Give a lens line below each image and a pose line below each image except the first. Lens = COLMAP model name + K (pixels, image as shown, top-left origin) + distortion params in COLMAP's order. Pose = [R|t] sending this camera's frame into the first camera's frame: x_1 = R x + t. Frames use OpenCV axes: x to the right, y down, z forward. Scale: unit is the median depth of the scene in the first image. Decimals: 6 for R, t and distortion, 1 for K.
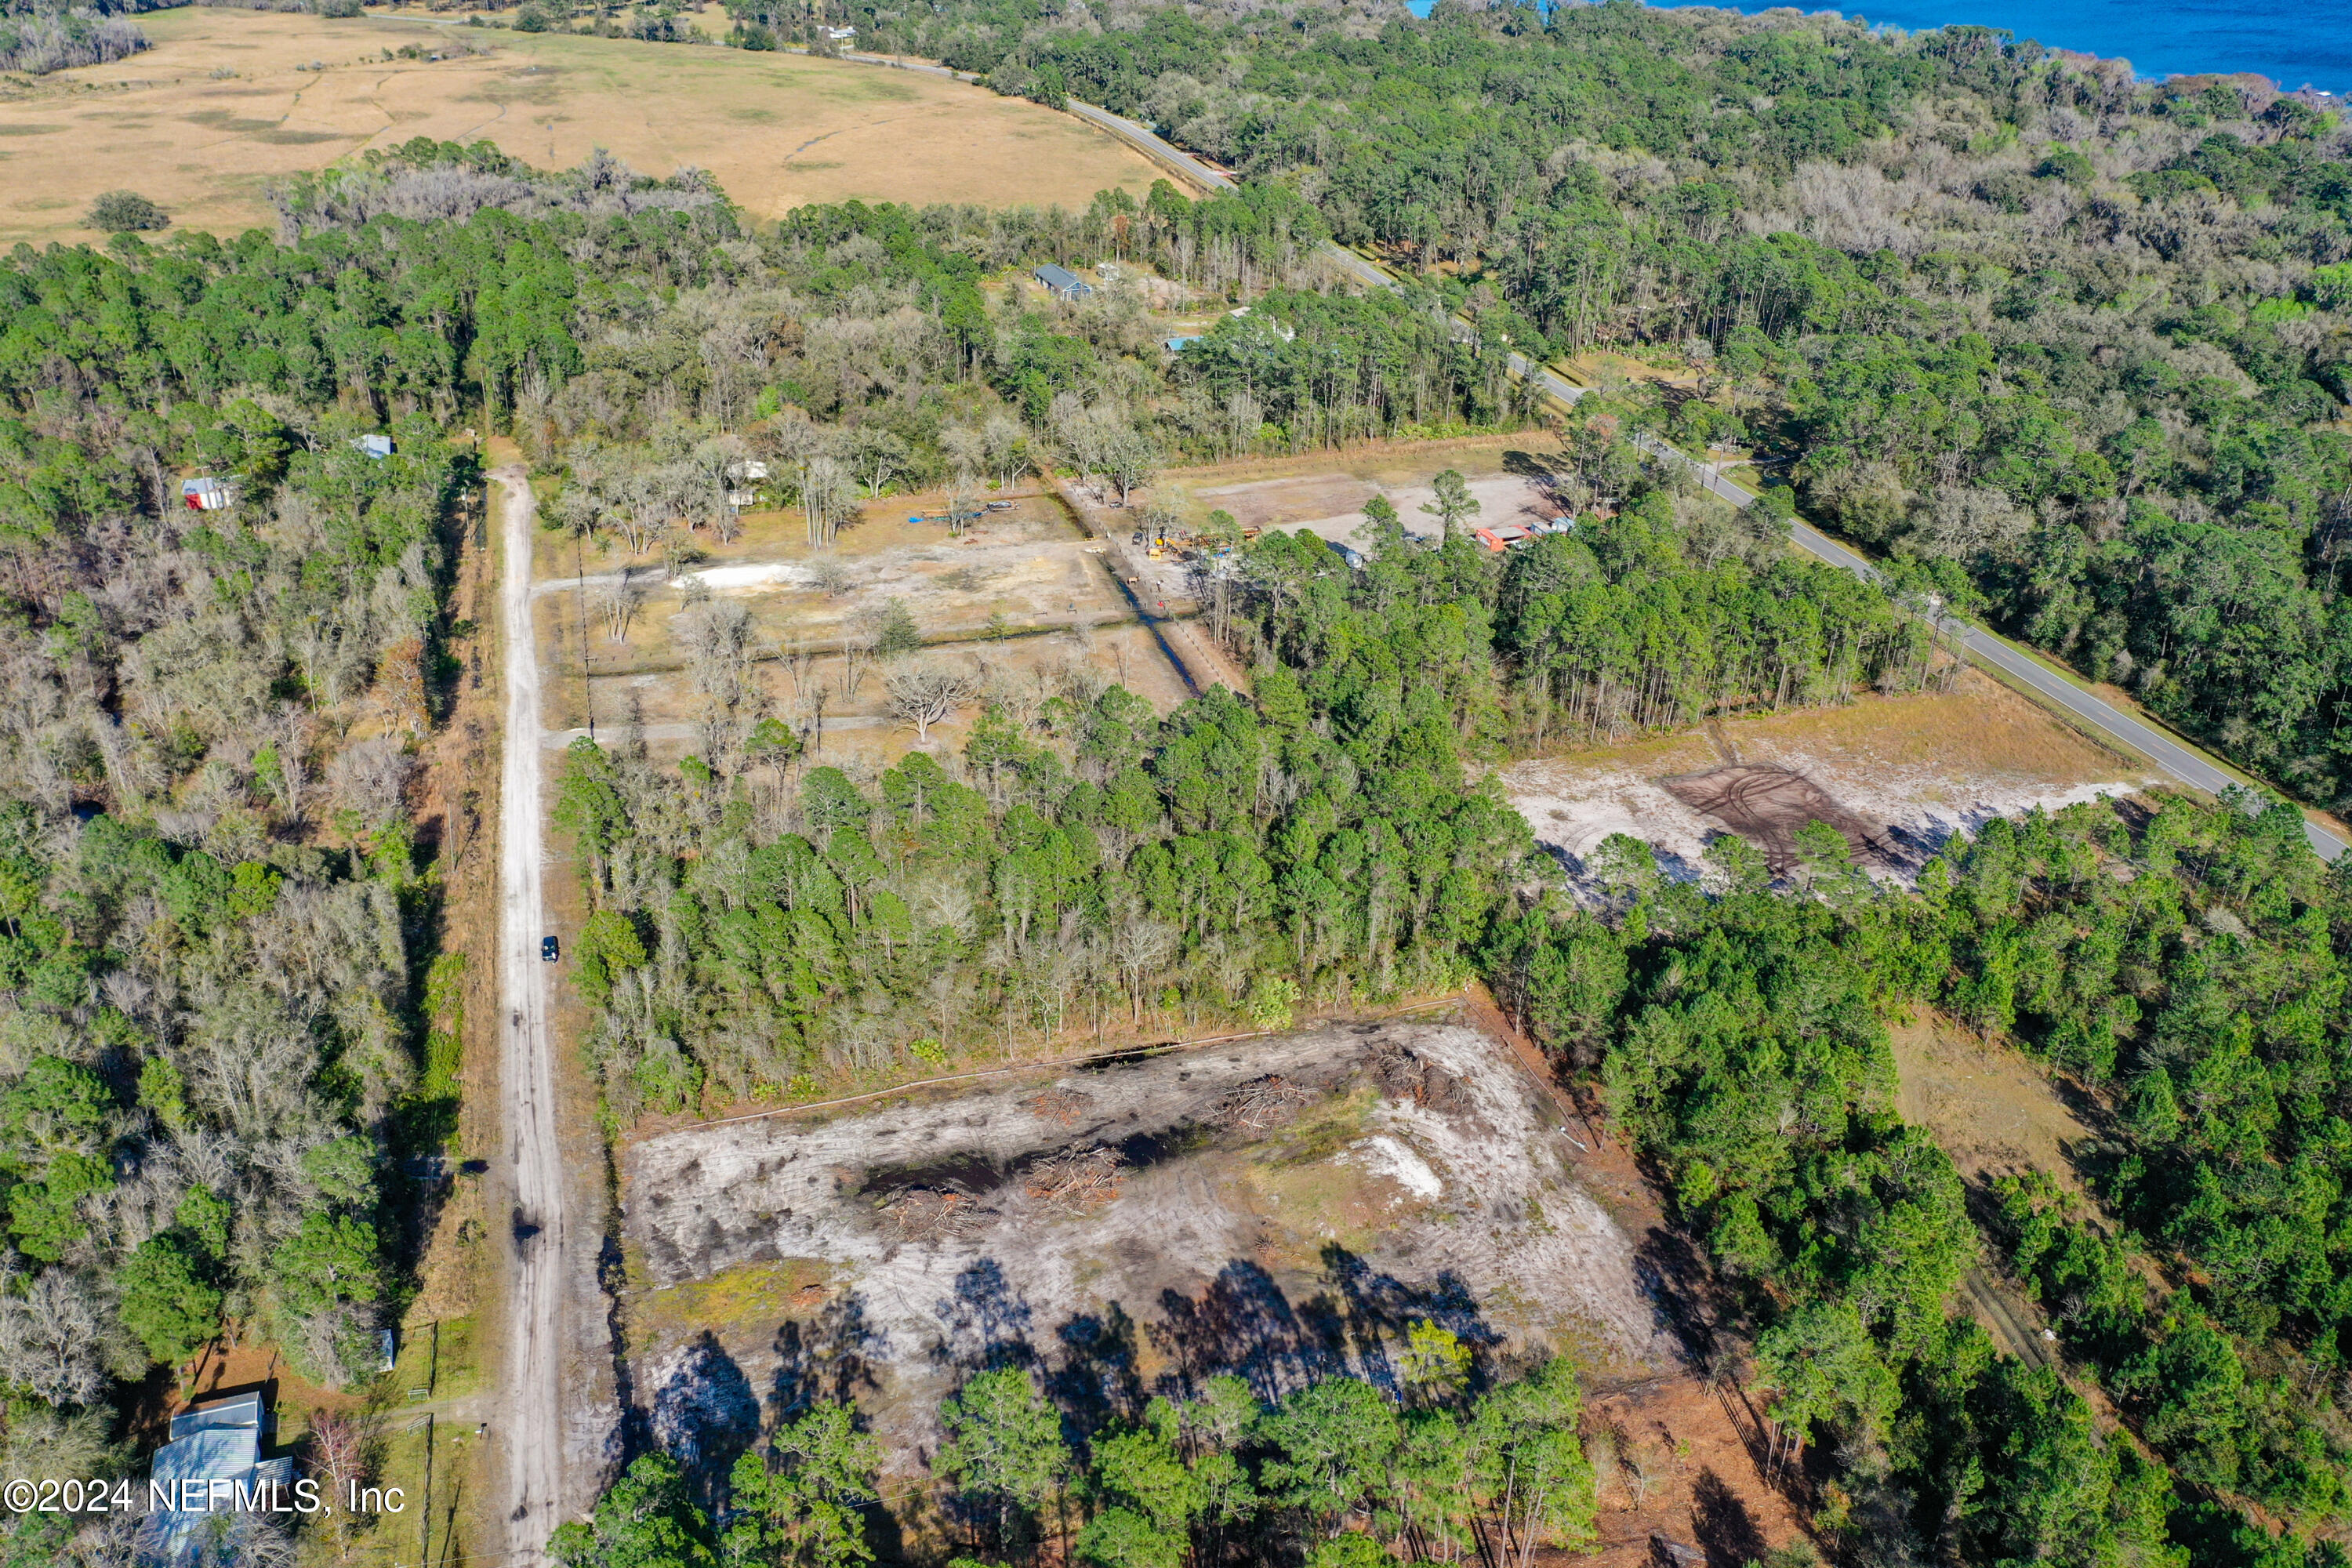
lens RADIAL K [[1912.3, 0, 1160.3], [0, 1912.3, 737.4], [0, 0, 1]] dist [0.001485, 0.007156]
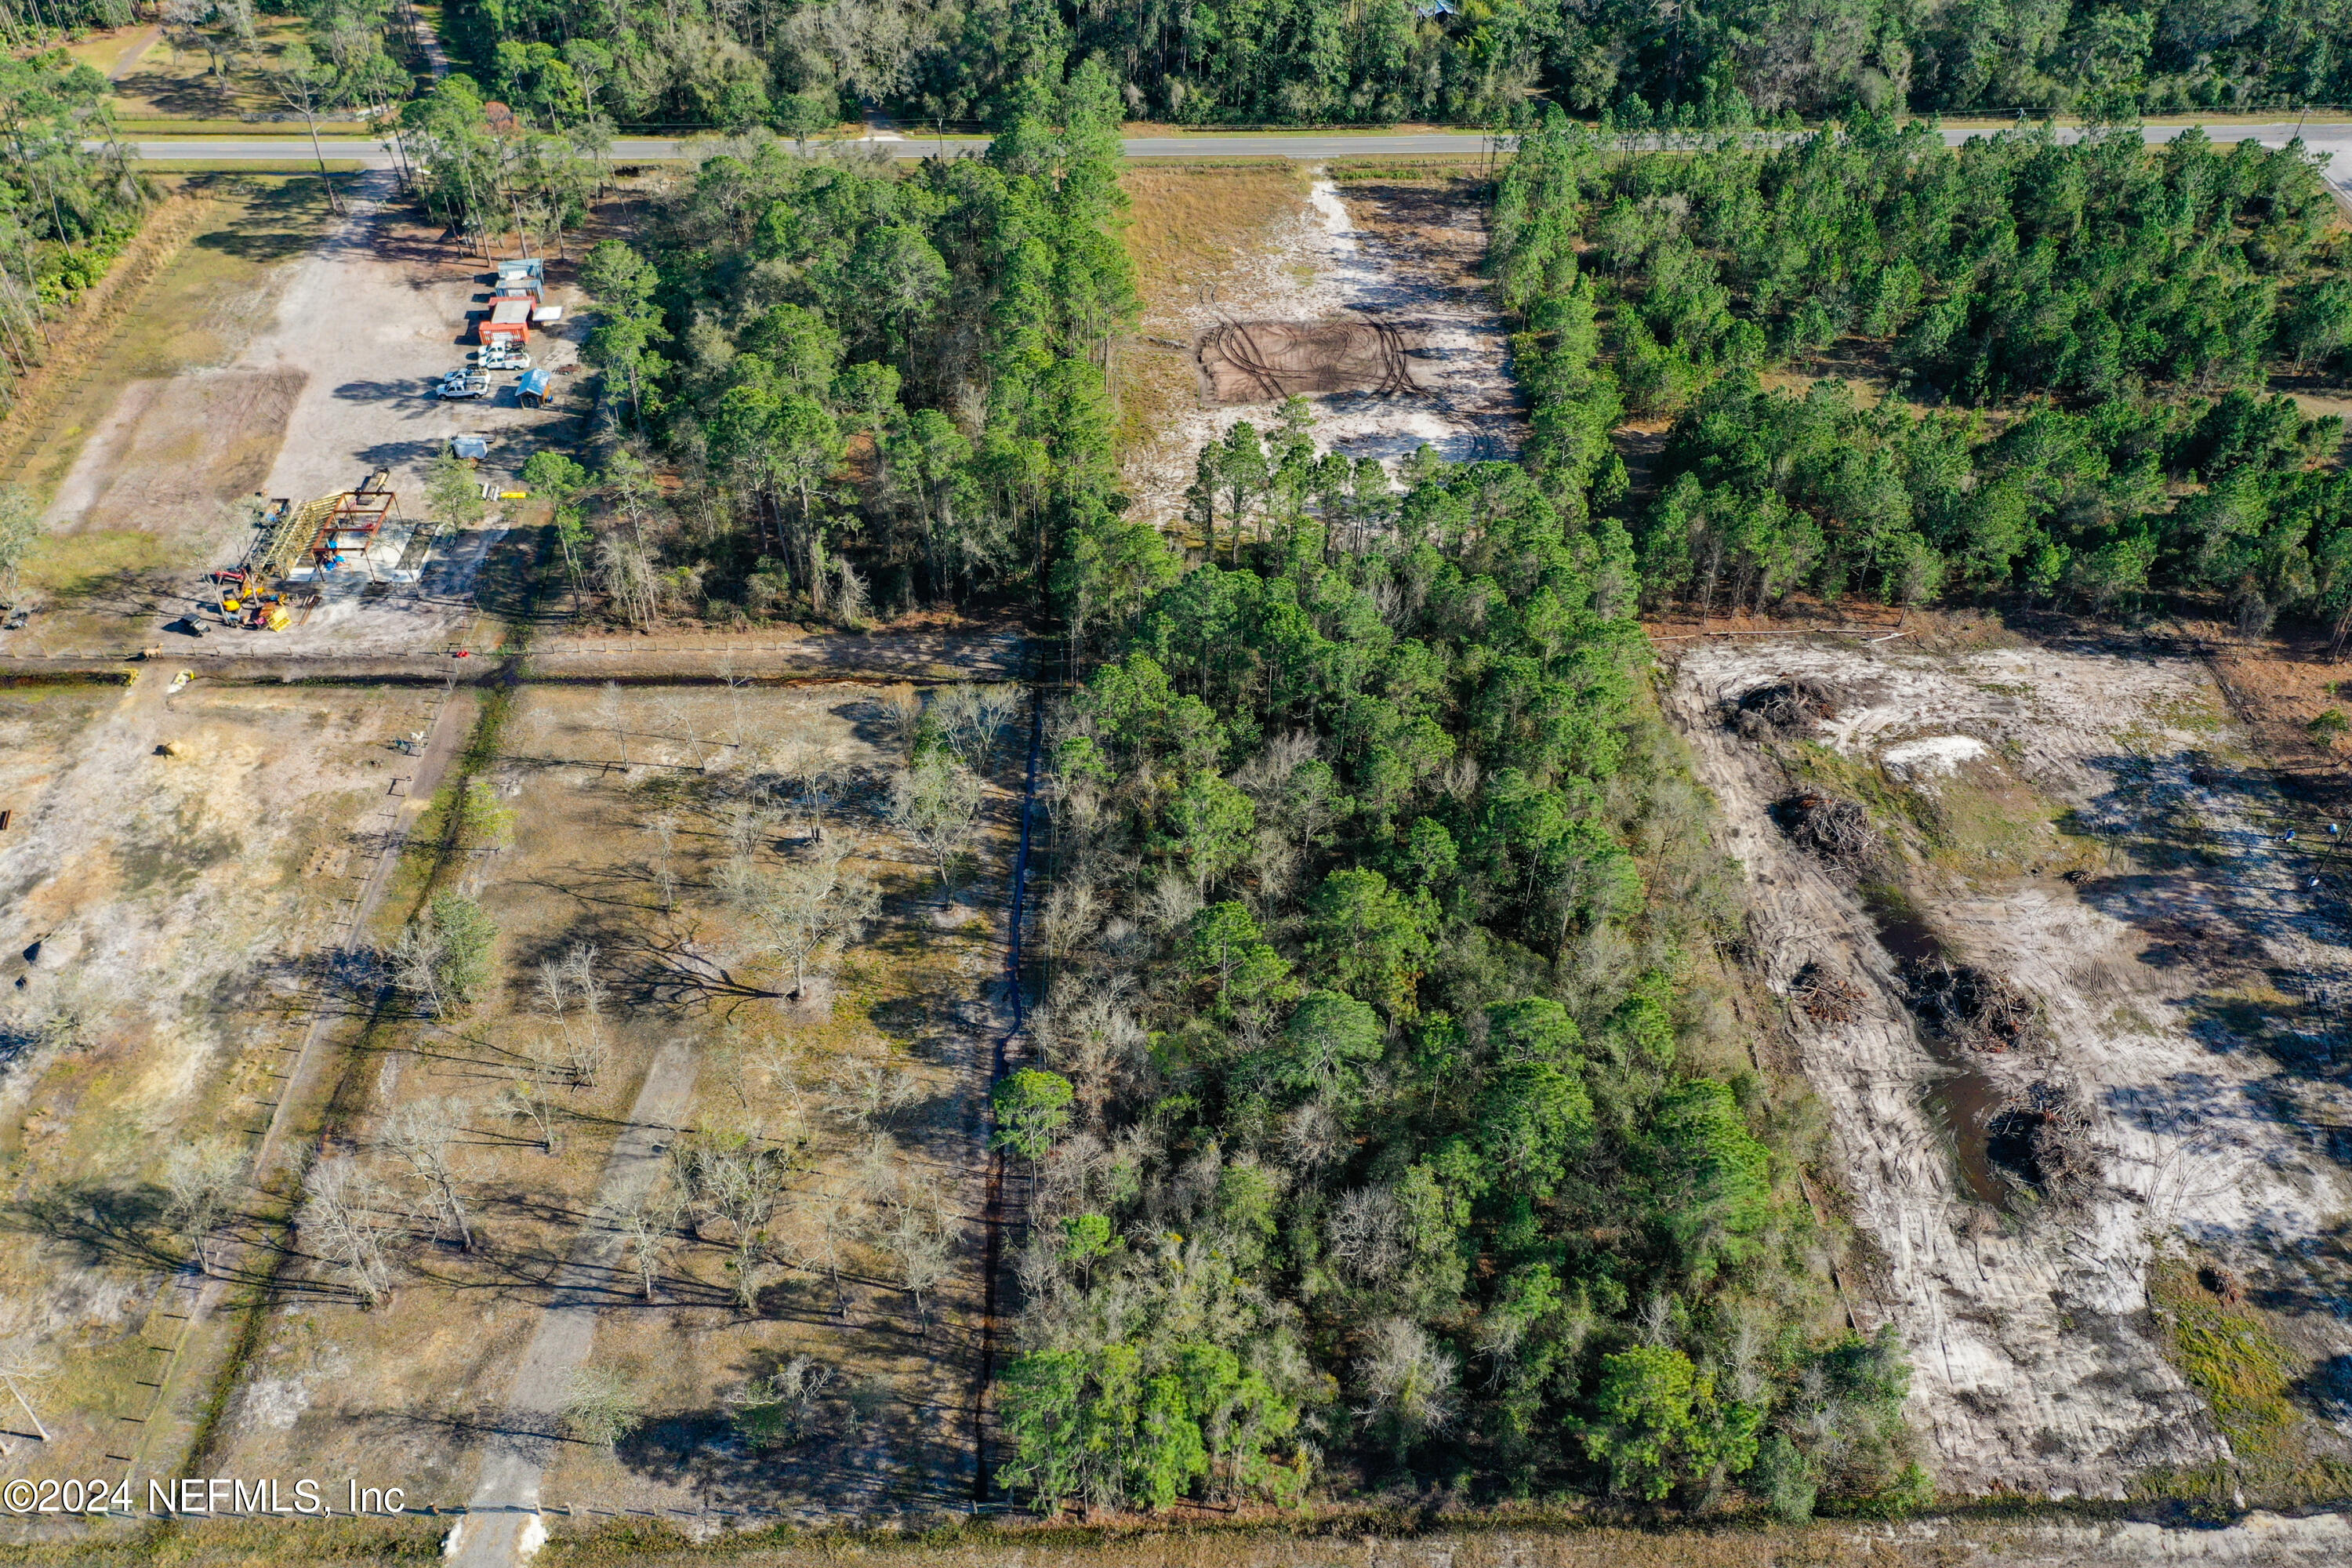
lens RADIAL K [[1885.9, 0, 1176.0], [0, 1885.9, 784.0], [0, 0, 1]] dist [0.000394, -0.003687]
pose [[0.264884, -0.654800, 0.707865, -0.440768], [0.432059, 0.736868, 0.519952, -0.284709], [-0.862068, 0.168113, 0.478097, 0.584874]]
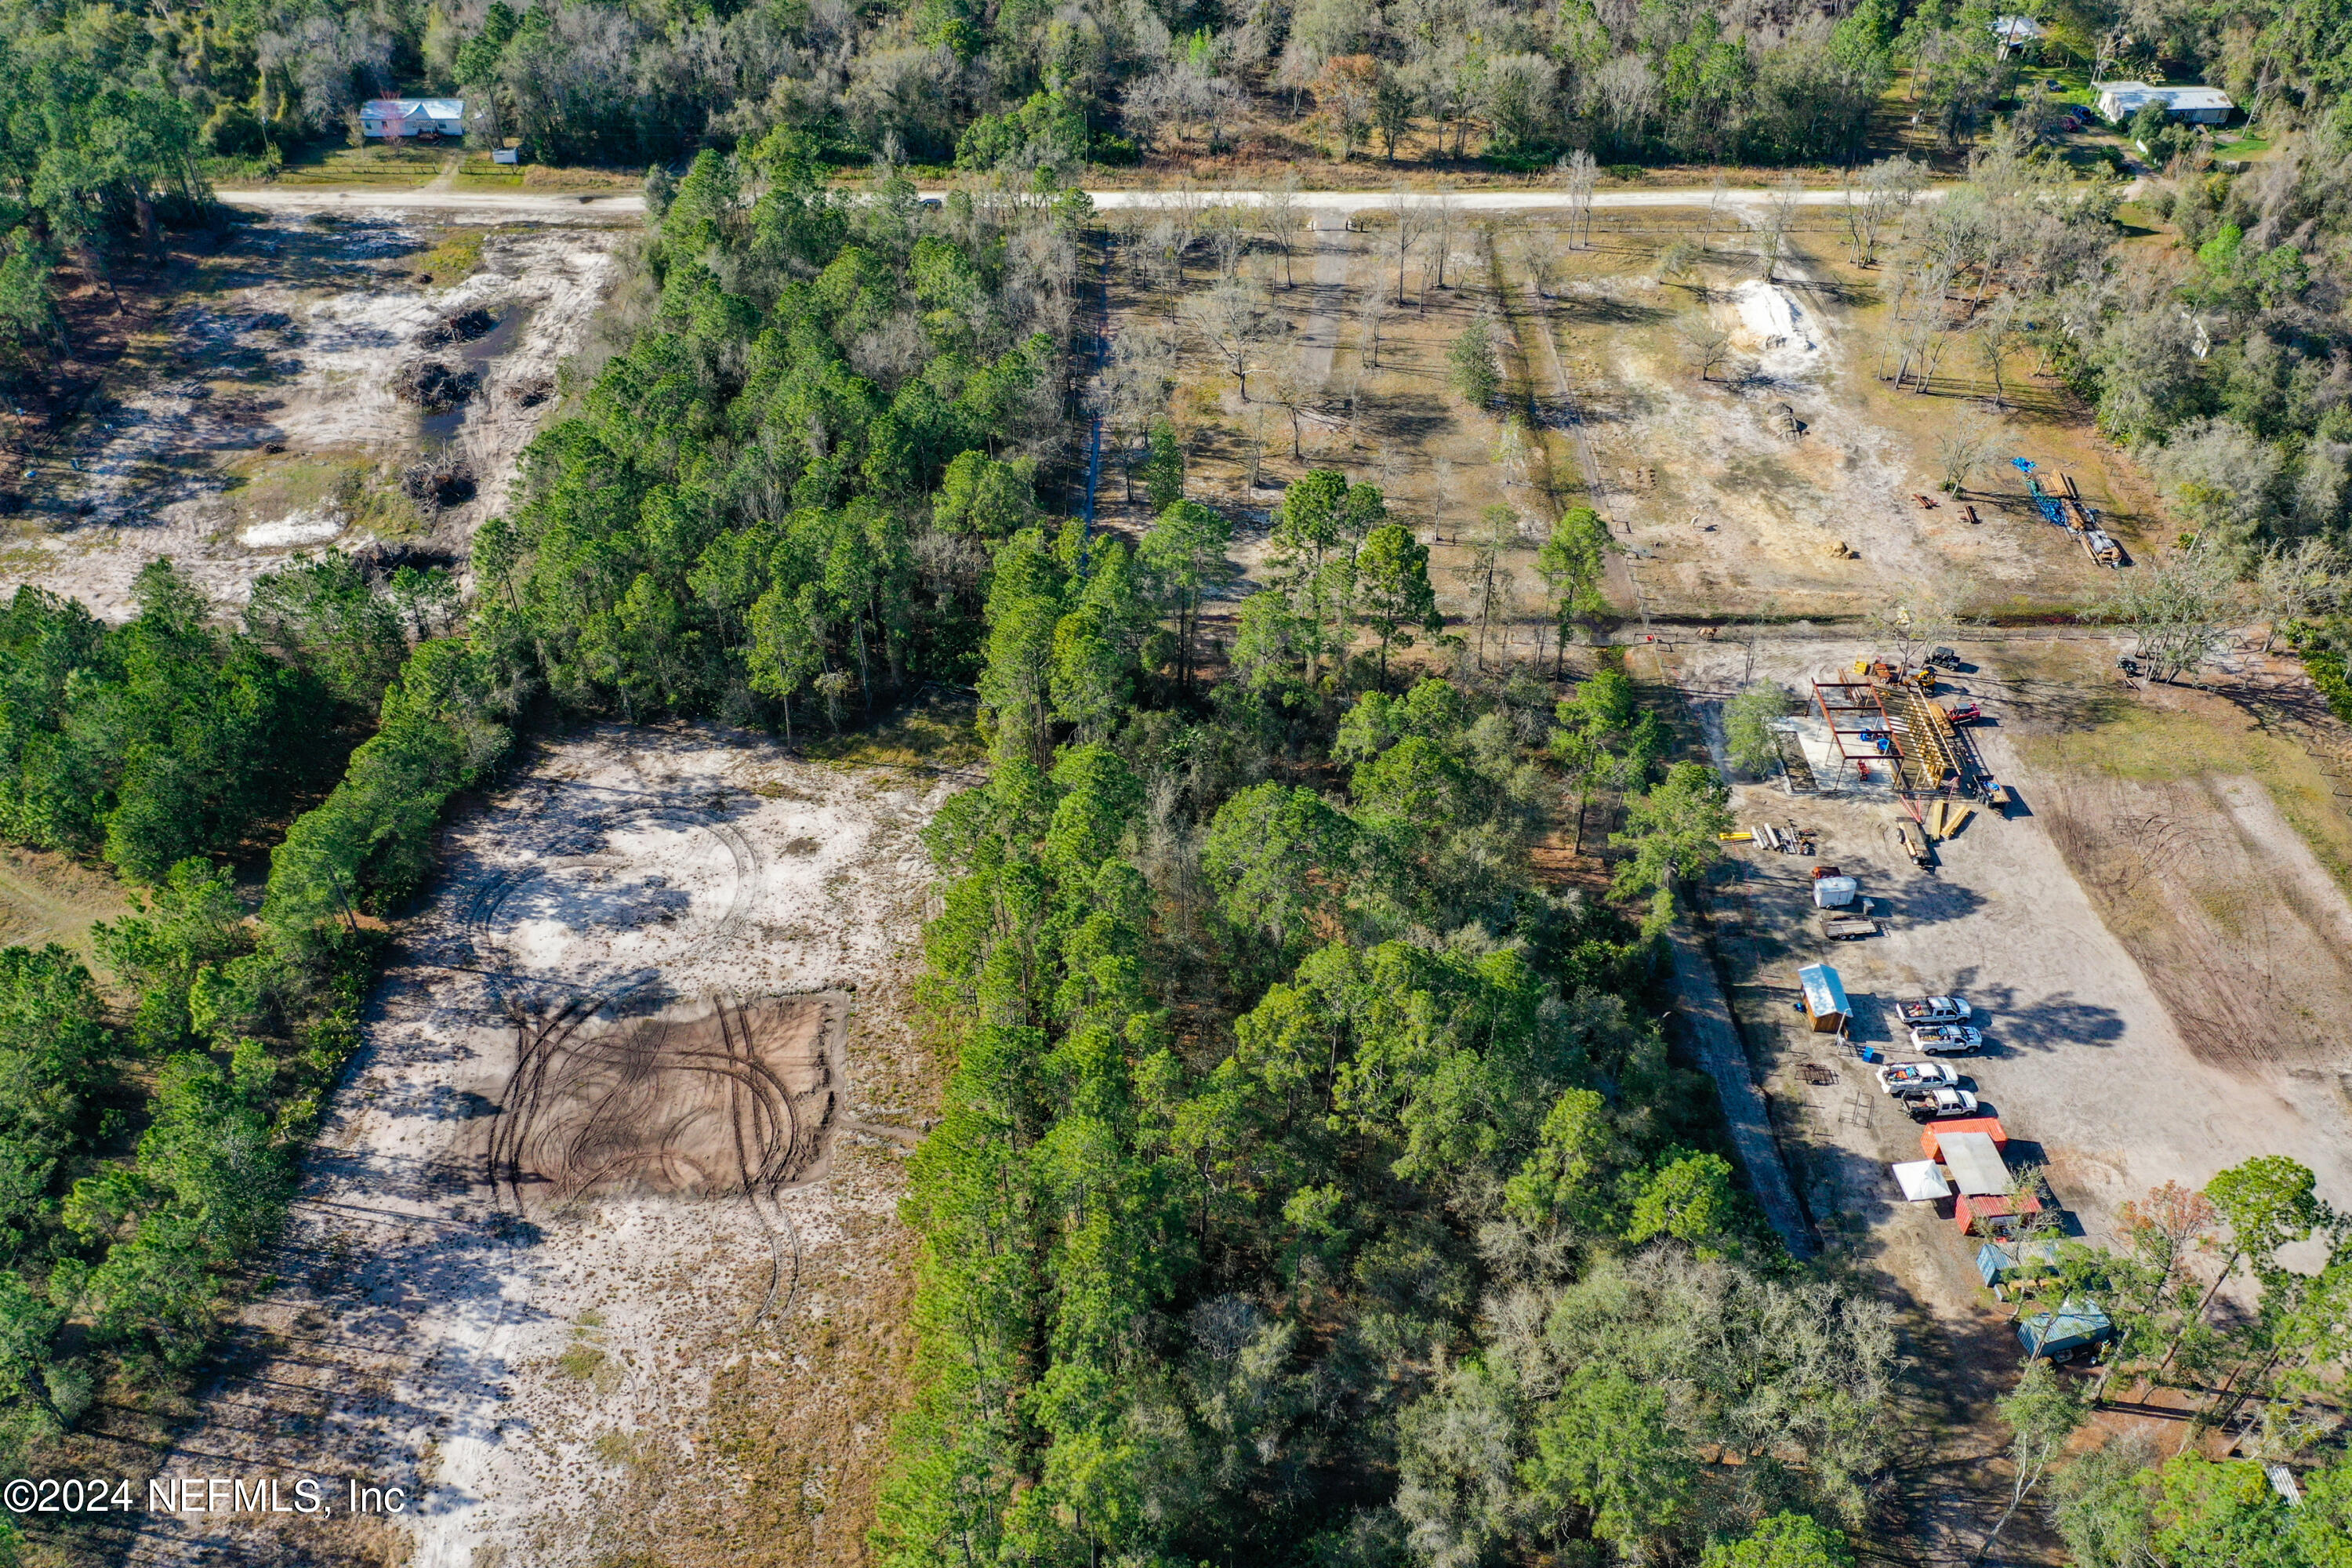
lens RADIAL K [[1928.4, 0, 1167.5], [0, 1928.4, 782.3], [0, 0, 1]] dist [-0.003942, 0.000607]
pose [[-0.277192, 0.628533, -0.726713, 0.588673], [-0.439266, 0.589778, 0.677648, -0.442591], [0.854523, 0.507059, 0.112611, 0.919435]]
